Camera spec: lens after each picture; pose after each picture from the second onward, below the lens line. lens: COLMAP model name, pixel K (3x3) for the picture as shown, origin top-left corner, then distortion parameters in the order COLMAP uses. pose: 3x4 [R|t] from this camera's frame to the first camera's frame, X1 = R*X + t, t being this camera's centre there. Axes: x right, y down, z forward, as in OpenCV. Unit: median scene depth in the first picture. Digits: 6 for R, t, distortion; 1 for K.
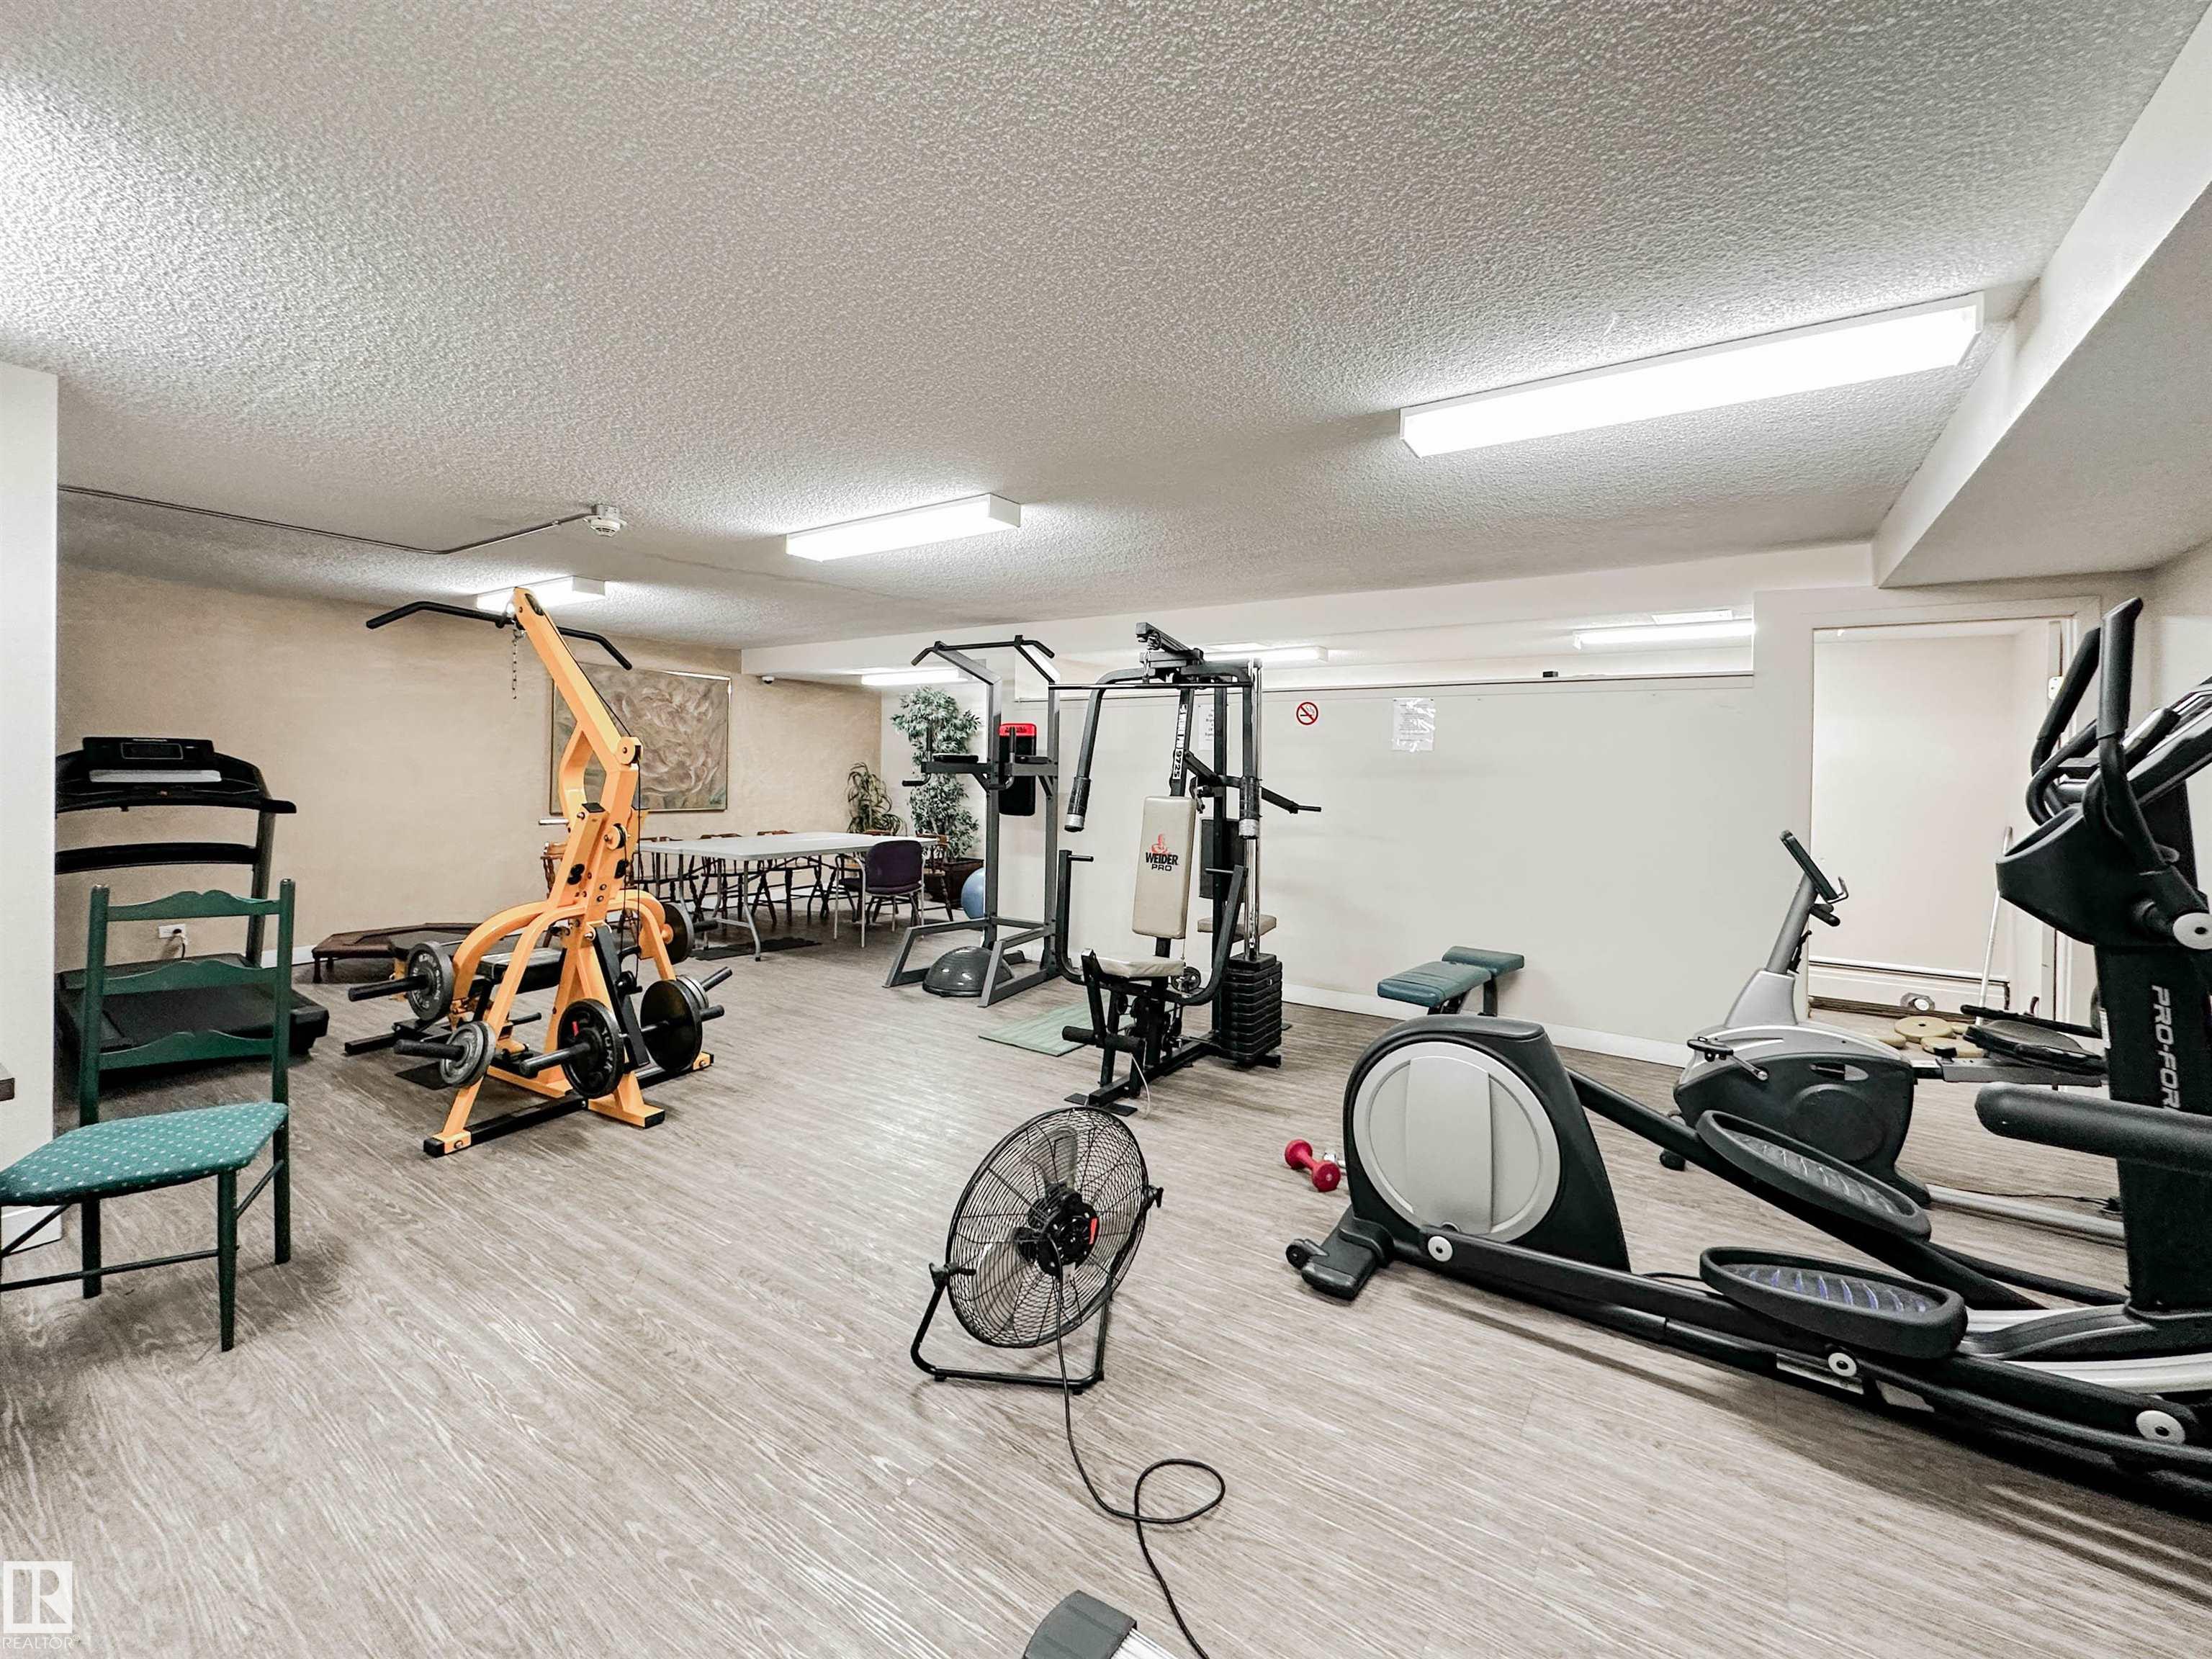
lens RADIAL K [[902.2, 0, 1113.5], [0, 902.2, 801.5], [0, 0, 1]] dist [-0.000638, 0.000216]
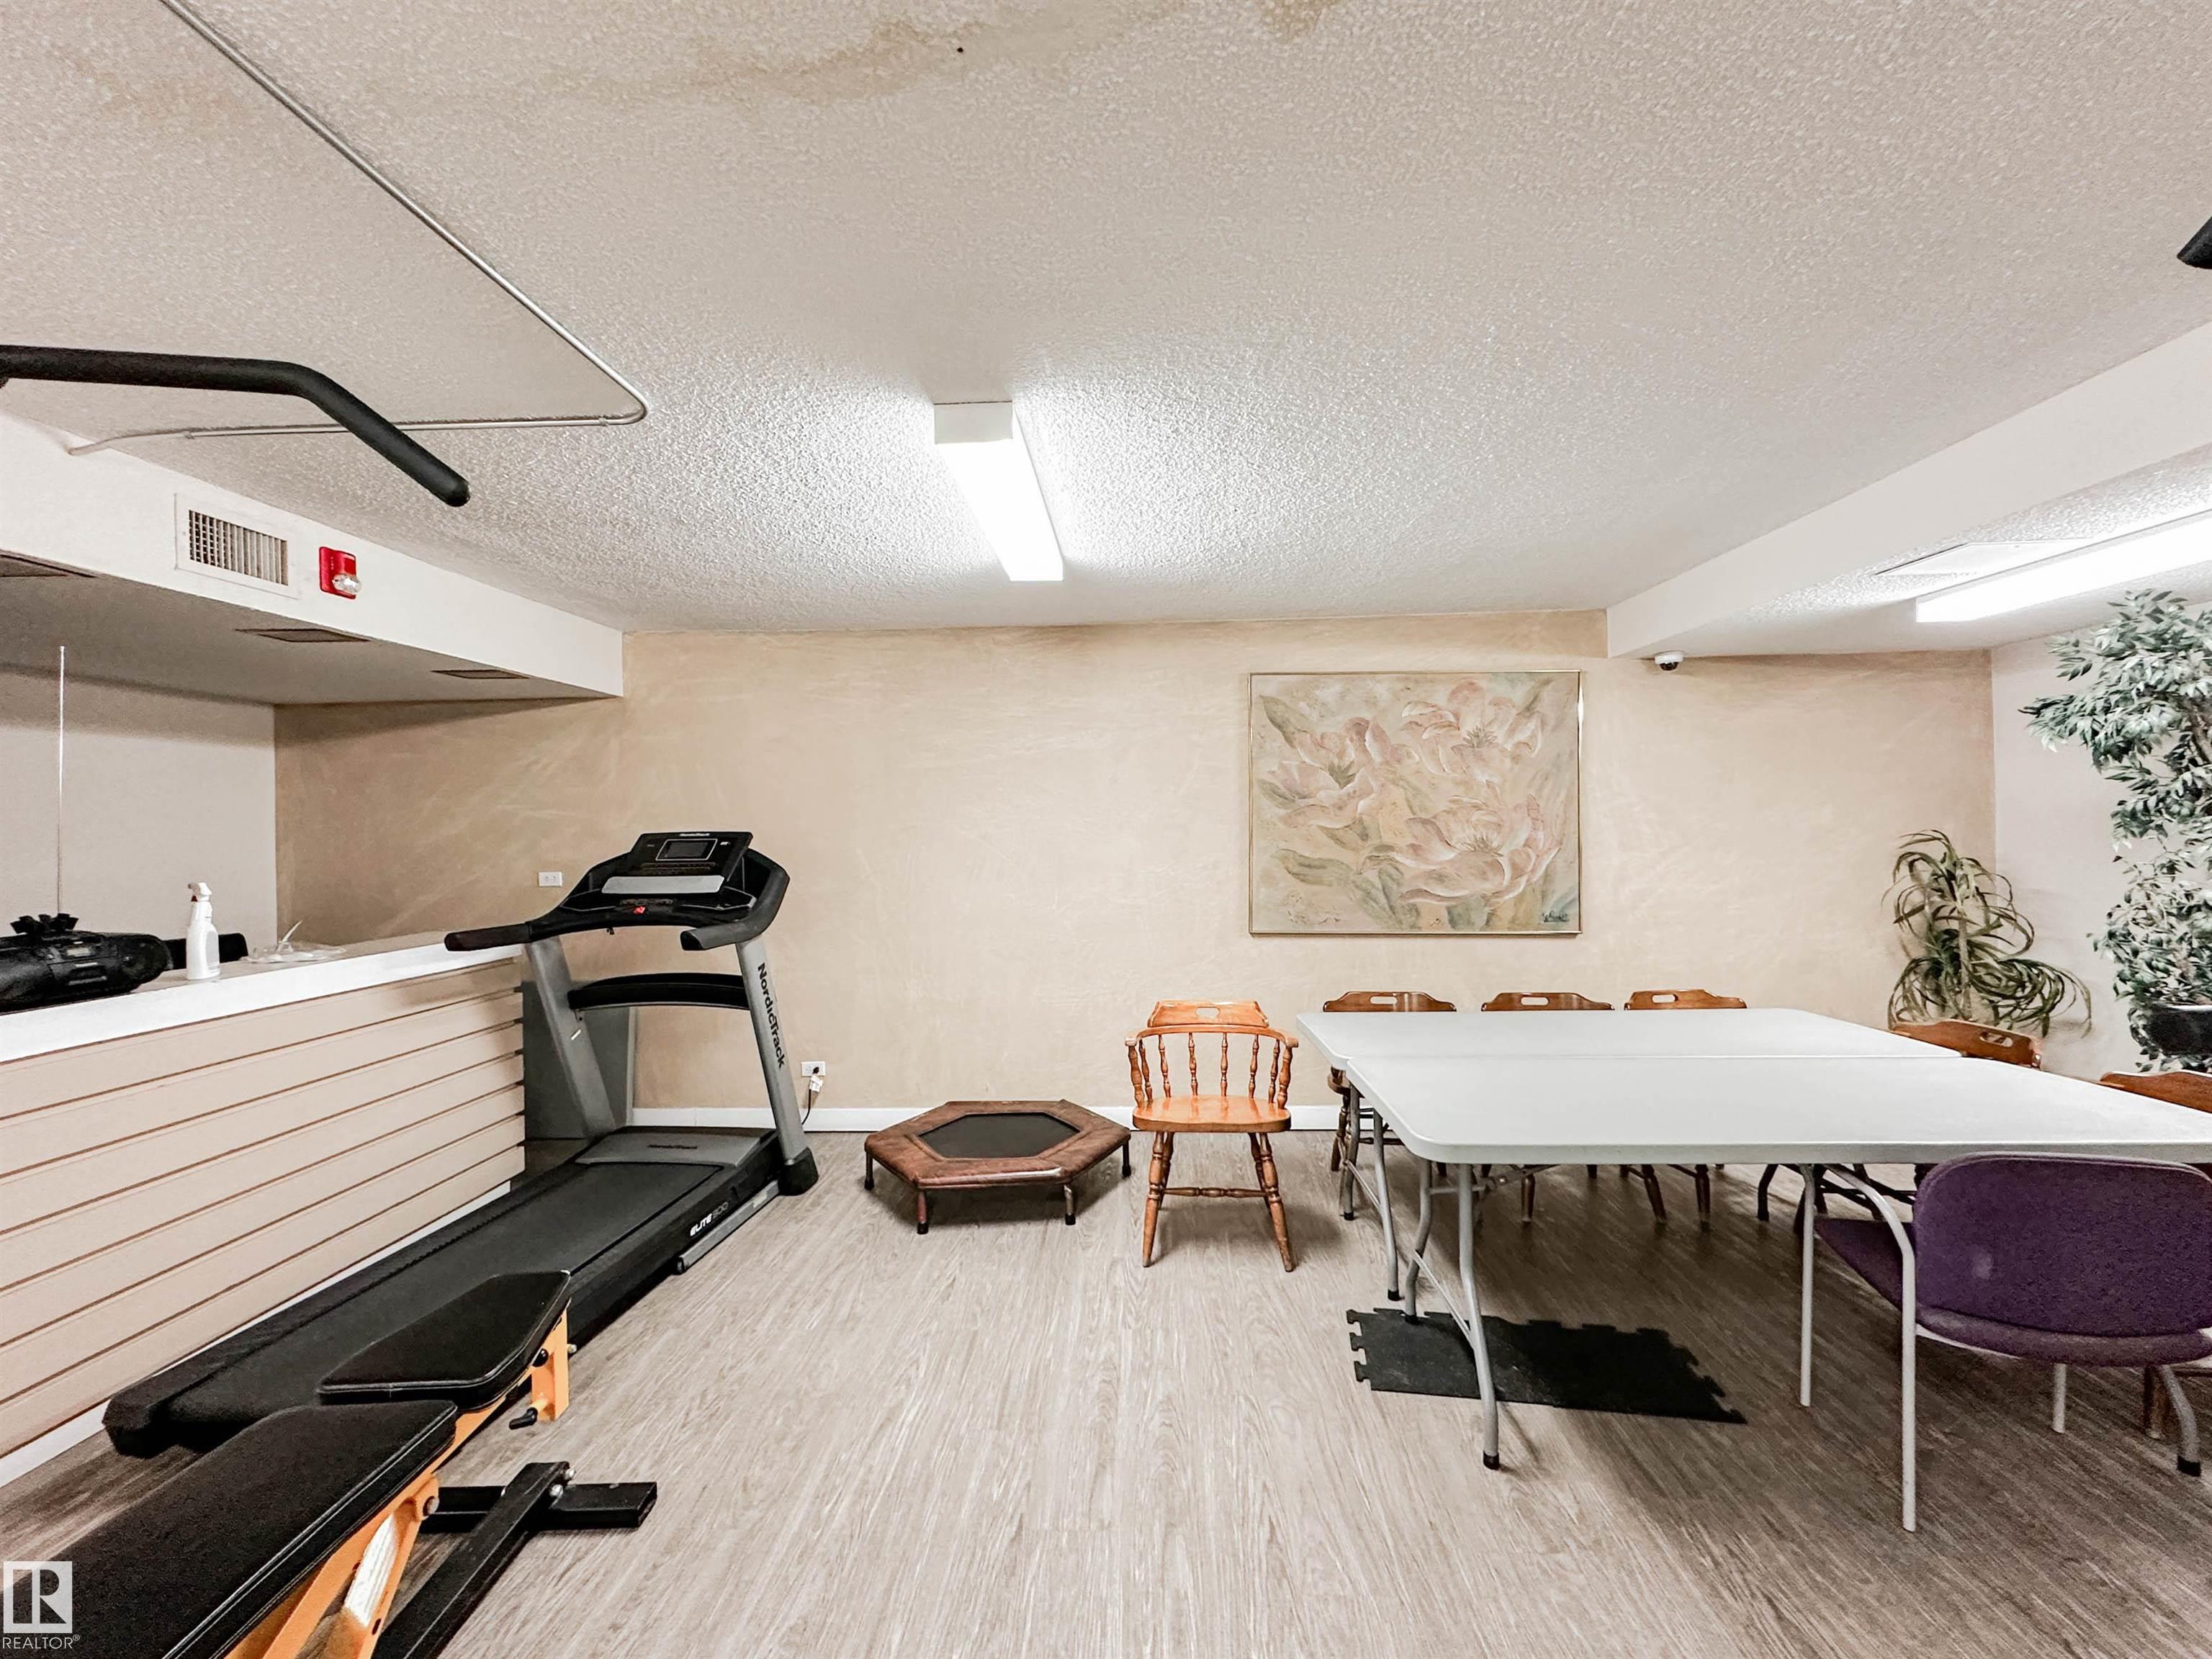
lens RADIAL K [[935.8, 0, 1104.7], [0, 935.8, 819.6], [0, 0, 1]] dist [-0.000420, -0.000169]
pose [[0.522669, -0.032700, -0.851908, -0.127979], [-0.010401, 0.998945, -0.044726, -0.028600], [0.852472, 0.032238, 0.521778, 0.518659]]
